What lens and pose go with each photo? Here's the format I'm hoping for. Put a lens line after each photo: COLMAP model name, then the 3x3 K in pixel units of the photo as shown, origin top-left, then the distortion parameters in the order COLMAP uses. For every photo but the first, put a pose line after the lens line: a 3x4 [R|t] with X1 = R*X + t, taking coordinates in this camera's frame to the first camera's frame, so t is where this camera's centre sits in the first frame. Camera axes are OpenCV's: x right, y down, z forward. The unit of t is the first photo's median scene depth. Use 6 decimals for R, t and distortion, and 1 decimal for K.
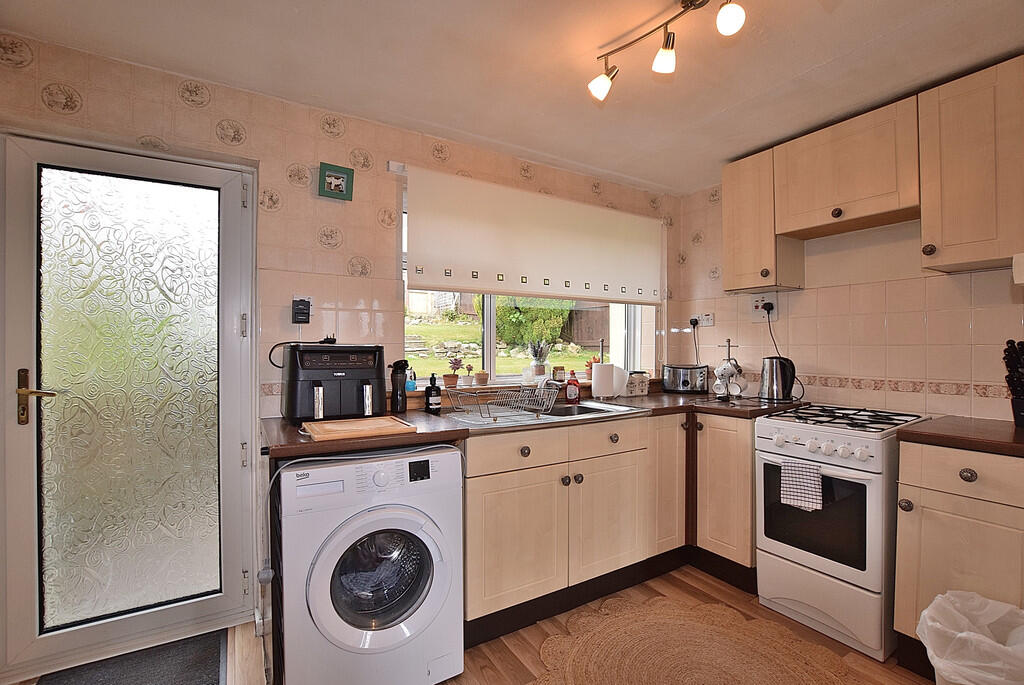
lens RADIAL K [[457.6, 0, 510.0], [0, 457.6, 345.9], [0, 0, 1]] dist [-0.031233, 0.000418]
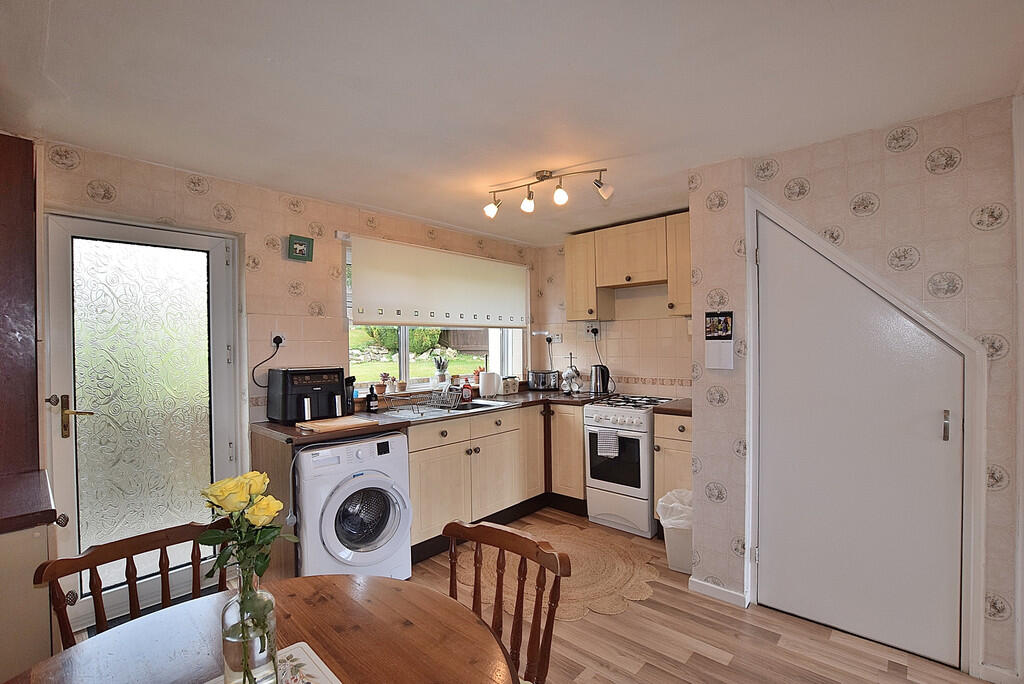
lens RADIAL K [[457.6, 0, 510.0], [0, 457.6, 345.4], [0, 0, 1]] dist [-0.031233, 0.000418]
pose [[0.959292, -0.014636, 0.282037, -0.155739], [0.014398, 0.999892, 0.002915, -0.057990], [-0.282049, 0.001264, 0.959399, -0.457796]]
